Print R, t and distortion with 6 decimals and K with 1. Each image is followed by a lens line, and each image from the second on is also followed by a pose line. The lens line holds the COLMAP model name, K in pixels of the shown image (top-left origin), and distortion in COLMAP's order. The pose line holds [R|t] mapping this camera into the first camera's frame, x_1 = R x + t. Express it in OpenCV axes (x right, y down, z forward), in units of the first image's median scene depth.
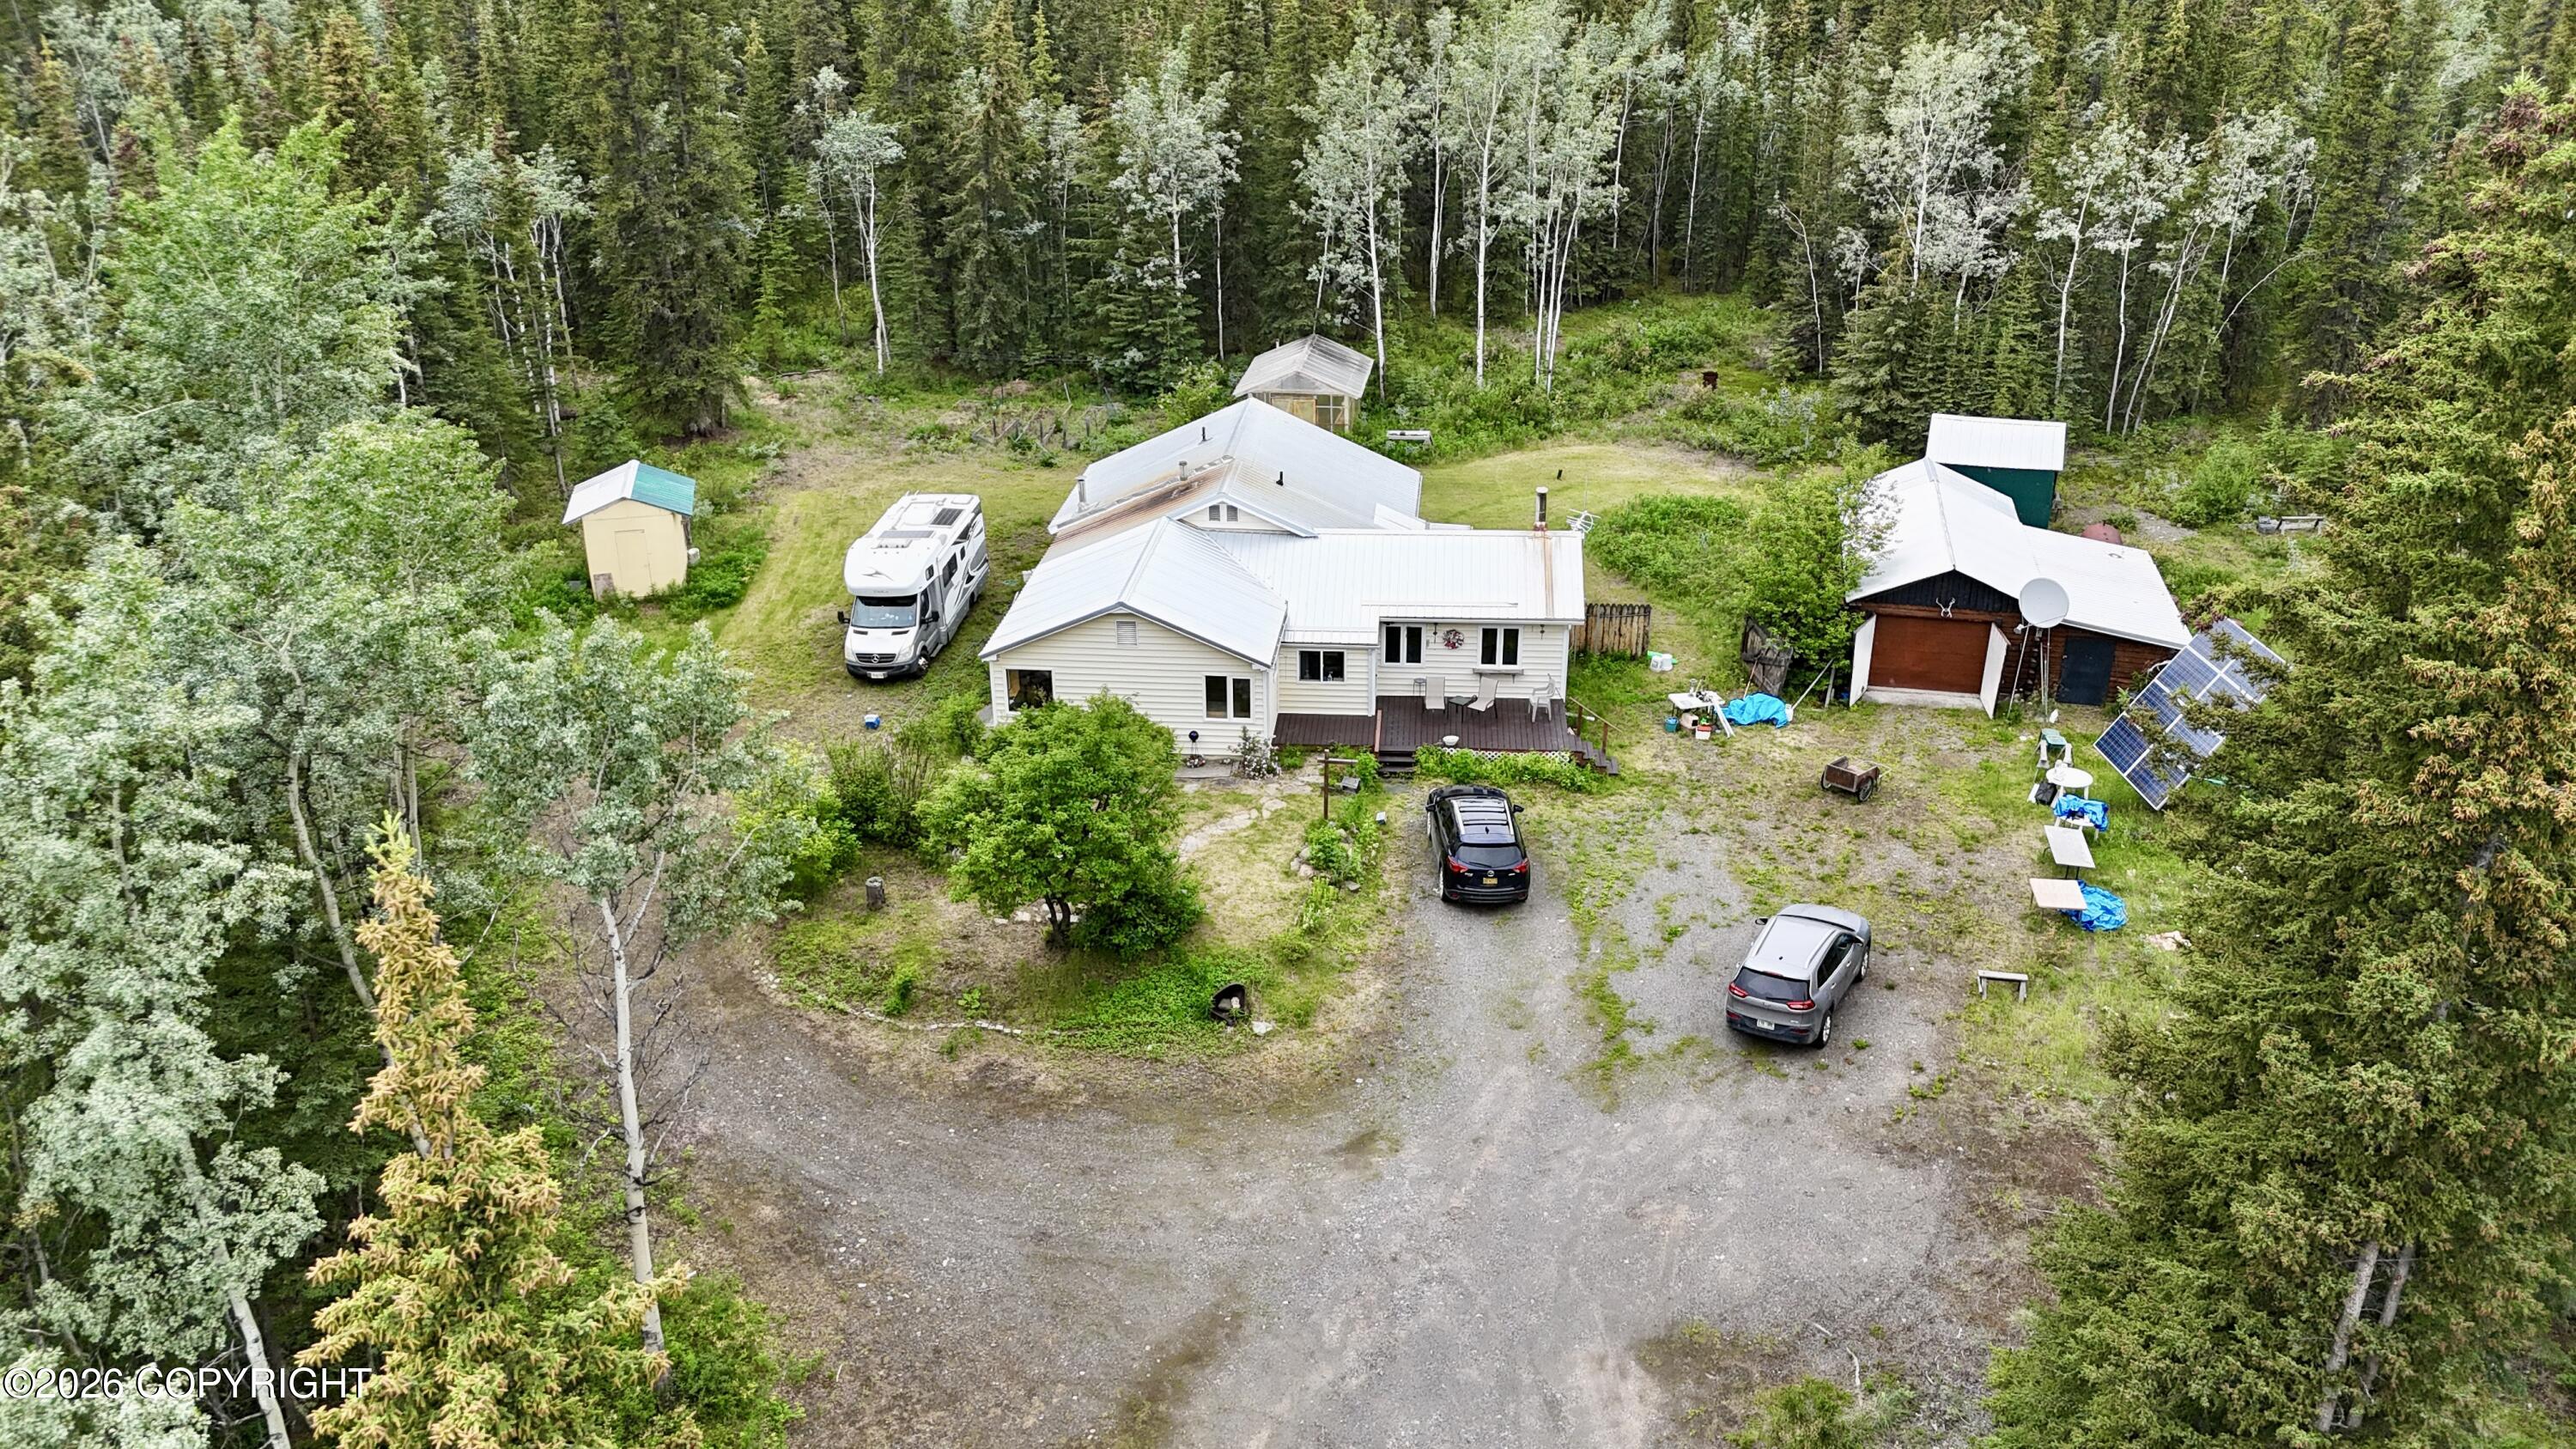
lens RADIAL K [[1883.7, 0, 1288.0], [0, 1883.7, 724.5], [0, 0, 1]] dist [0.108675, -0.134142]
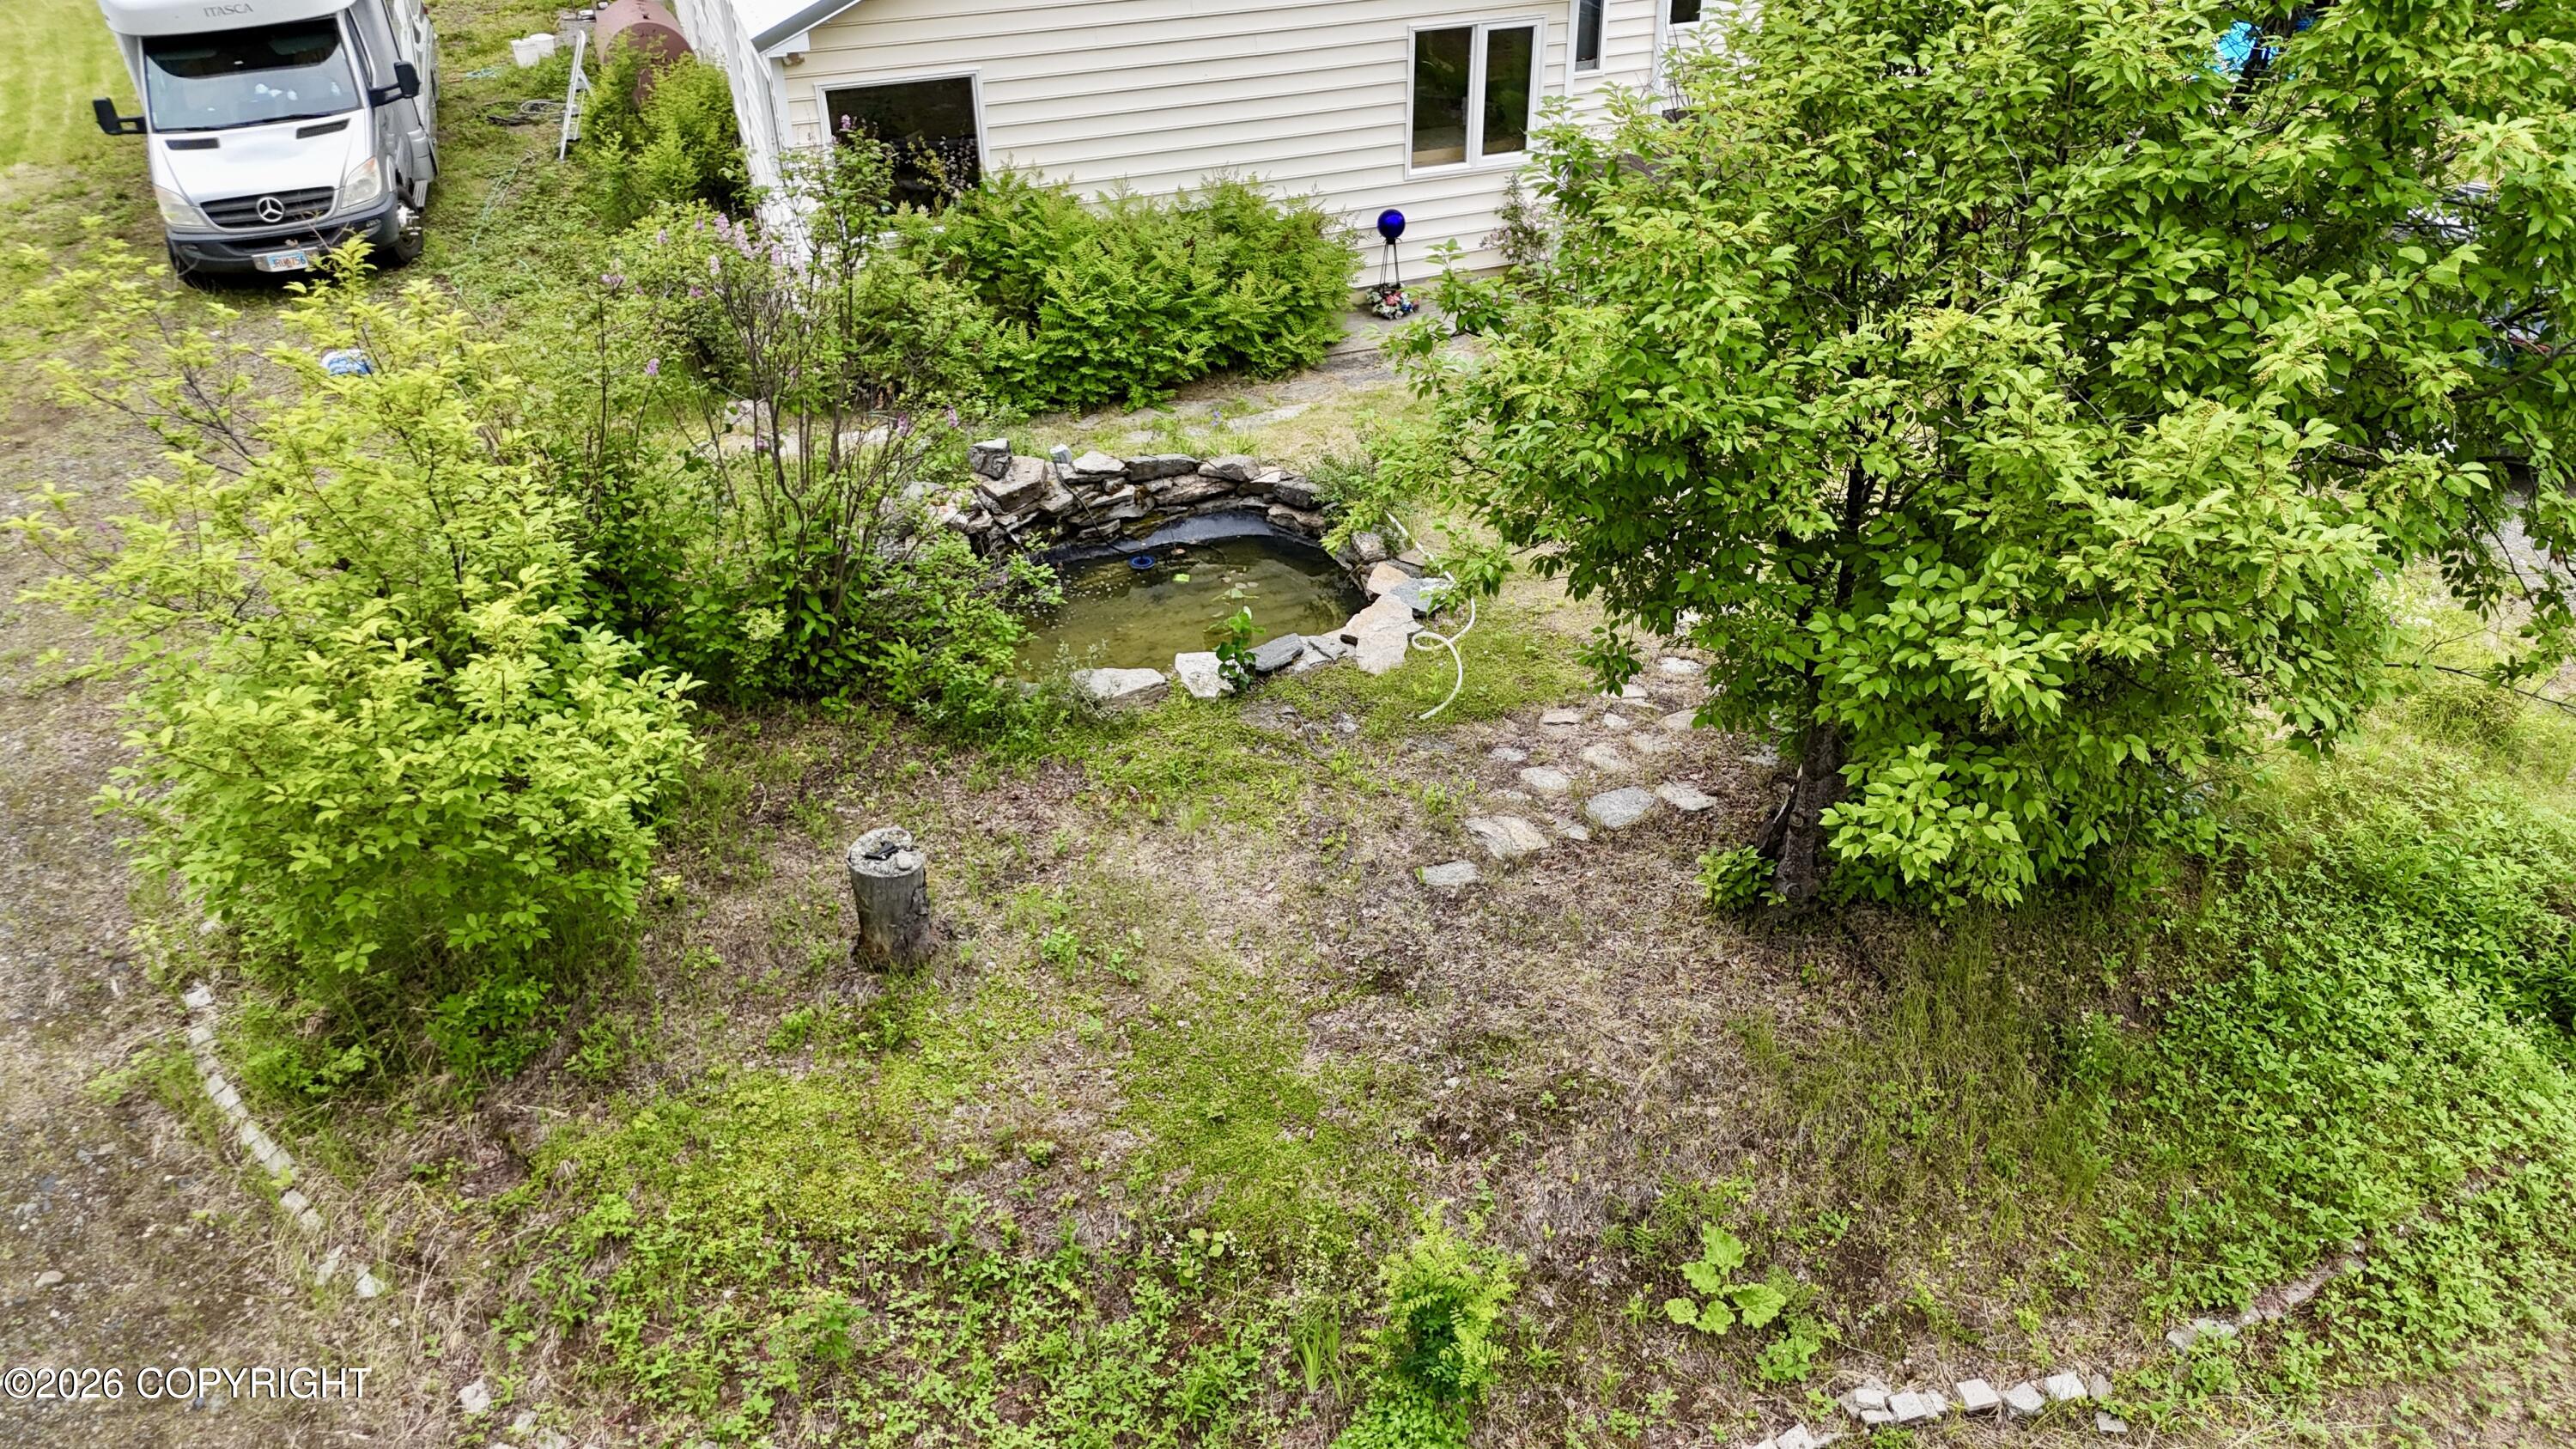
lens RADIAL K [[1886.6, 0, 1288.0], [0, 1886.6, 724.5], [0, 0, 1]] dist [0.078200, -0.078069]
pose [[0.904208, -0.234271, 0.357107, -0.204704], [0.184505, 0.968351, 0.168090, 0.031671], [-0.385184, -0.086100, 0.918815, 0.627576]]
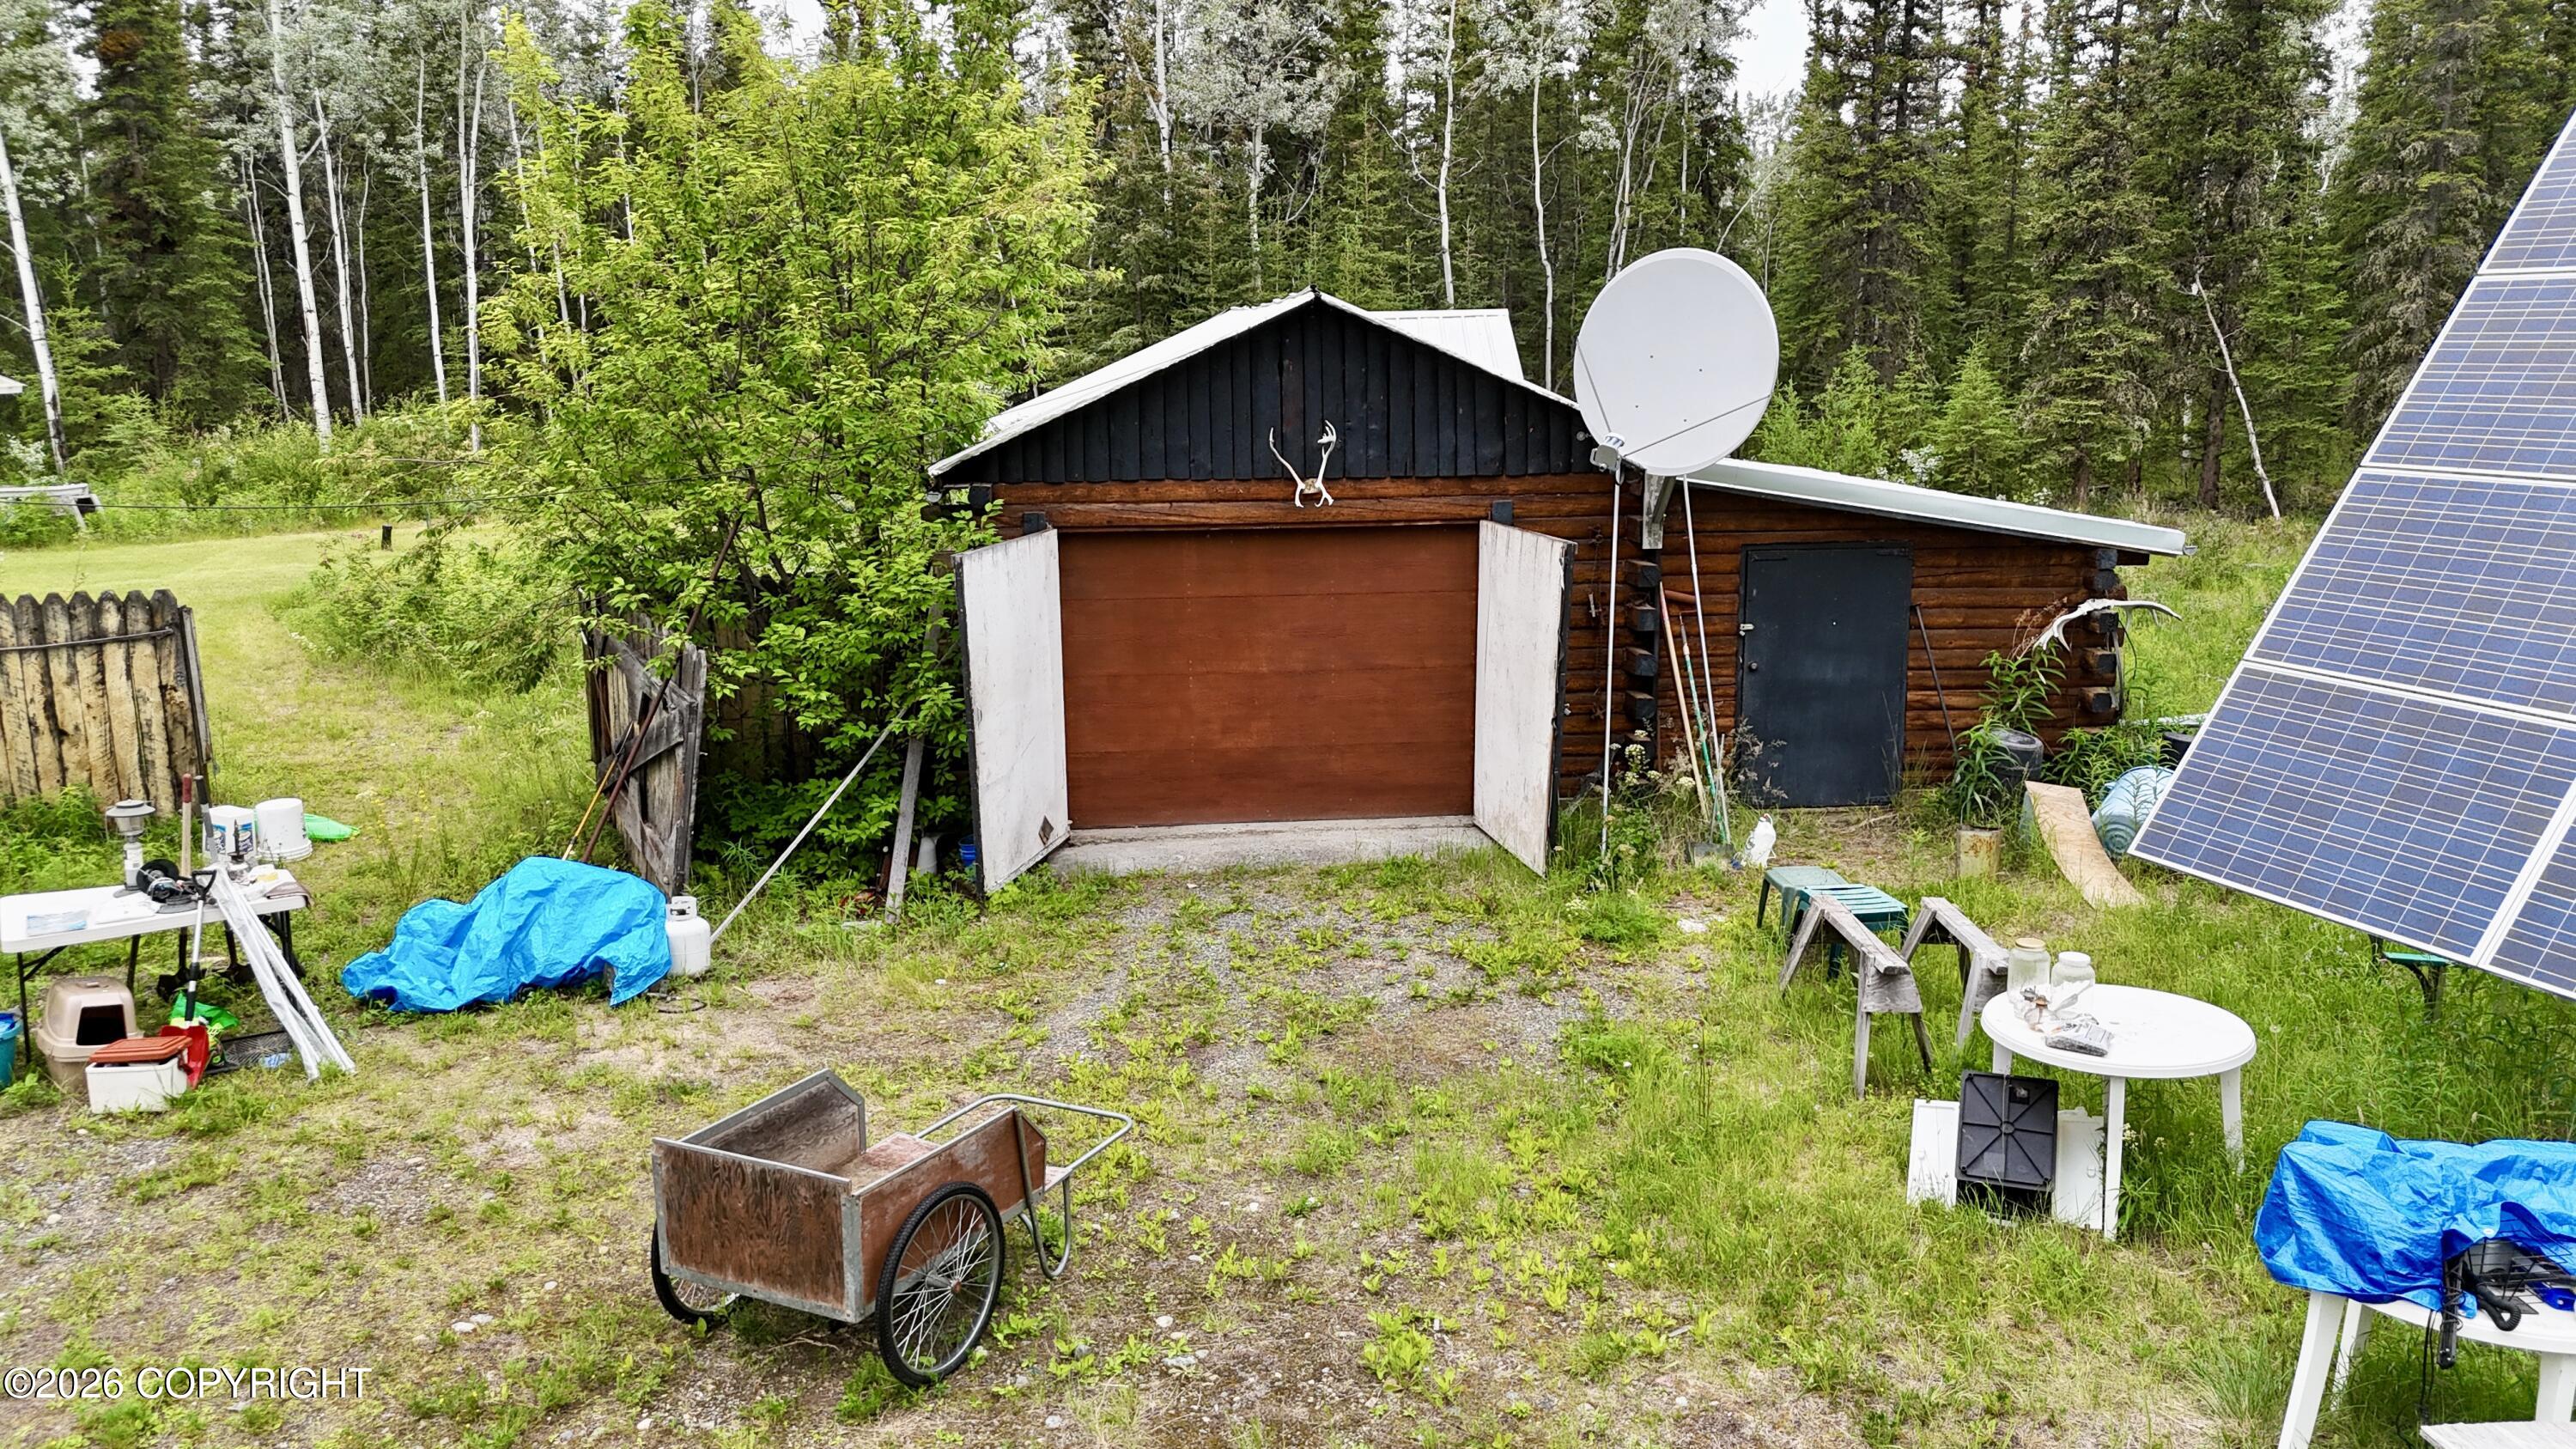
lens RADIAL K [[1886.6, 0, 1288.0], [0, 1886.6, 724.5], [0, 0, 1]] dist [0.078200, -0.078069]
pose [[0.944412, -0.062702, 0.322729, 0.264673], [0.135223, 0.968850, -0.207472, 0.024534], [-0.299667, 0.239580, 0.923472, 0.792247]]
